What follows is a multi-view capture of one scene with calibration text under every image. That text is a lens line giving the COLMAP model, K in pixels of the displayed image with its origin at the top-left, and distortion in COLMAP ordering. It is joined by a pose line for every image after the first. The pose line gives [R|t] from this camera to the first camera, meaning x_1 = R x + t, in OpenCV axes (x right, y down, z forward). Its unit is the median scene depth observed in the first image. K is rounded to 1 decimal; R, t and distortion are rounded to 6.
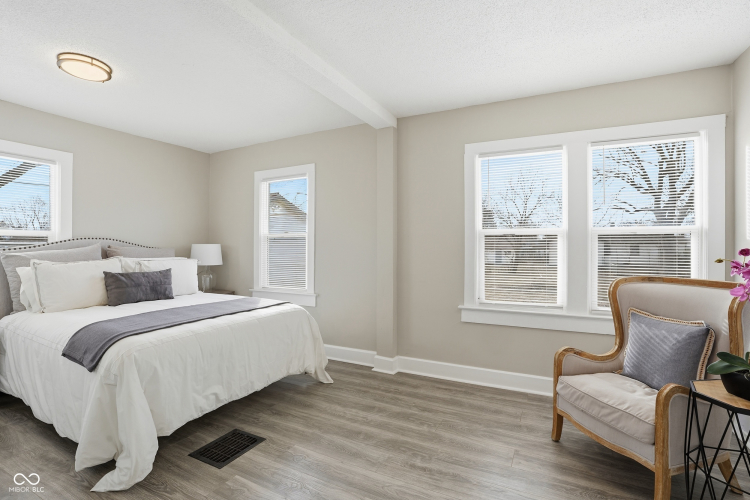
lens RADIAL K [[364.7, 0, 374.1], [0, 364.7, 249.2], [0, 0, 1]] dist [-0.041430, 0.000600]
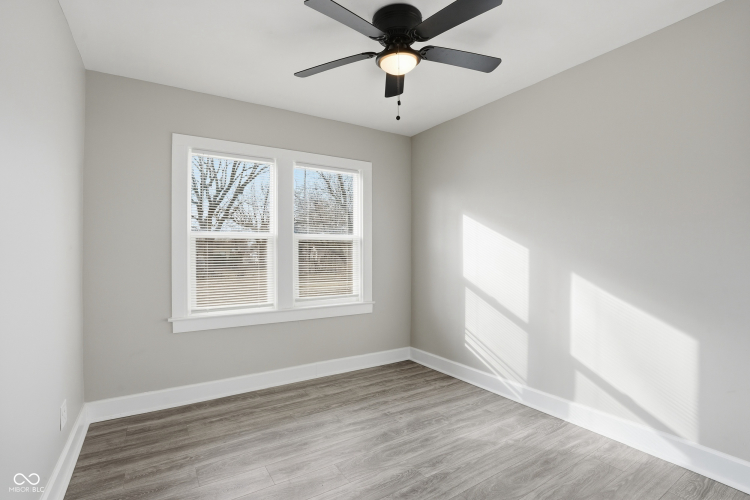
lens RADIAL K [[364.7, 0, 378.4], [0, 364.7, 253.5], [0, 0, 1]] dist [-0.041430, 0.000600]
pose [[0.514470, -0.006806, 0.857482, -1.187361], [0.003003, 0.999977, 0.006136, -0.010268], [-0.857503, -0.000582, 0.514478, 0.618960]]
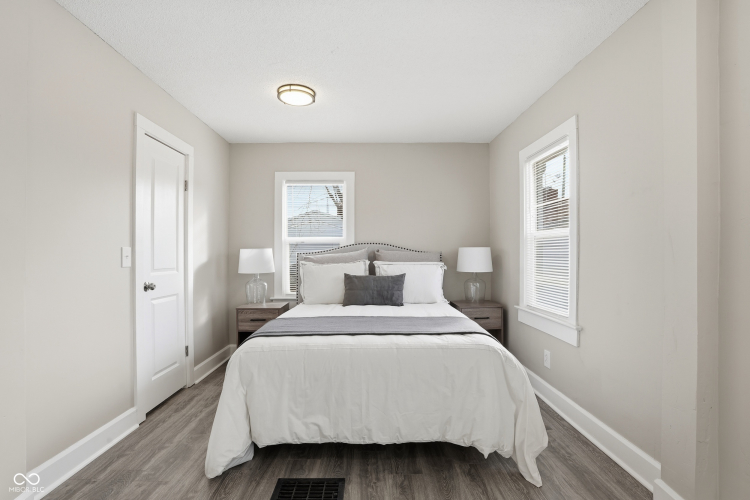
lens RADIAL K [[364.7, 0, 374.1], [0, 364.7, 244.9], [0, 0, 1]] dist [-0.041430, 0.000600]
pose [[0.464541, -0.014796, -0.885428, 0.270022], [0.001597, 0.999873, -0.015871, -0.007675], [0.885550, 0.005959, 0.464505, 0.504901]]
